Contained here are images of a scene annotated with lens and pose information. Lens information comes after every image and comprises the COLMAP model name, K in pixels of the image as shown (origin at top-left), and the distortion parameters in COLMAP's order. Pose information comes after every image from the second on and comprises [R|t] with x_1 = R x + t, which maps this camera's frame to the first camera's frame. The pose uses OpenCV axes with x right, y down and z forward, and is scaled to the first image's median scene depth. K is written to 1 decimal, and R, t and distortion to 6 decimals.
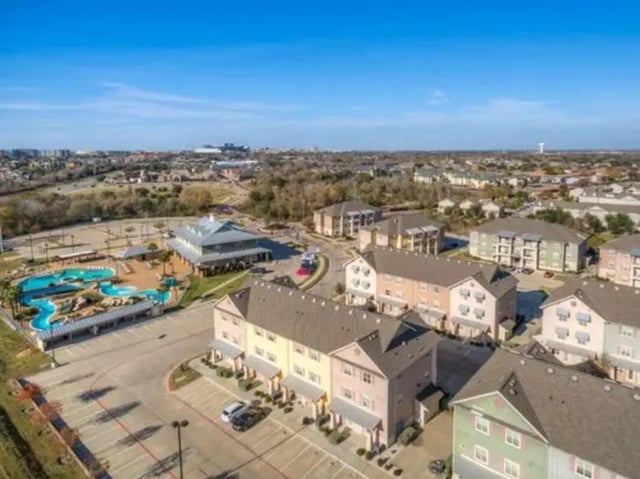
lens RADIAL K [[512.2, 0, 320.0], [0, 512.2, 239.5], [0, 0, 1]] dist [0.002540, -0.000190]
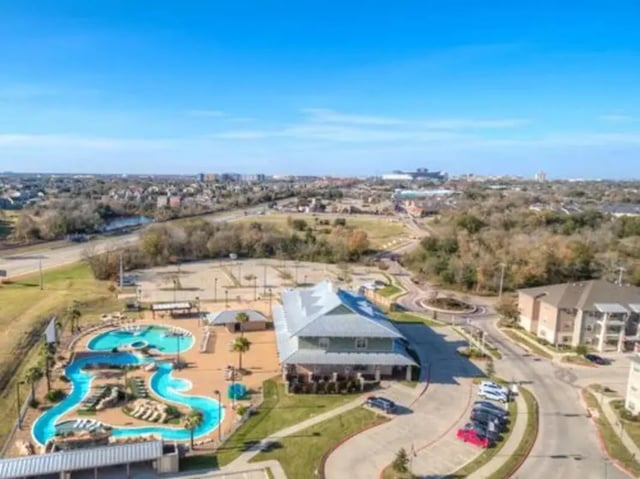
lens RADIAL K [[349.9, 0, 320.0], [0, 349.9, 239.5], [0, 0, 1]] dist [0.004611, 0.001079]
pose [[0.840933, 0.109935, -0.529854, 0.000851], [-0.102756, 0.993772, 0.043104, -0.095291], [0.531293, 0.018198, 0.846993, 0.508978]]
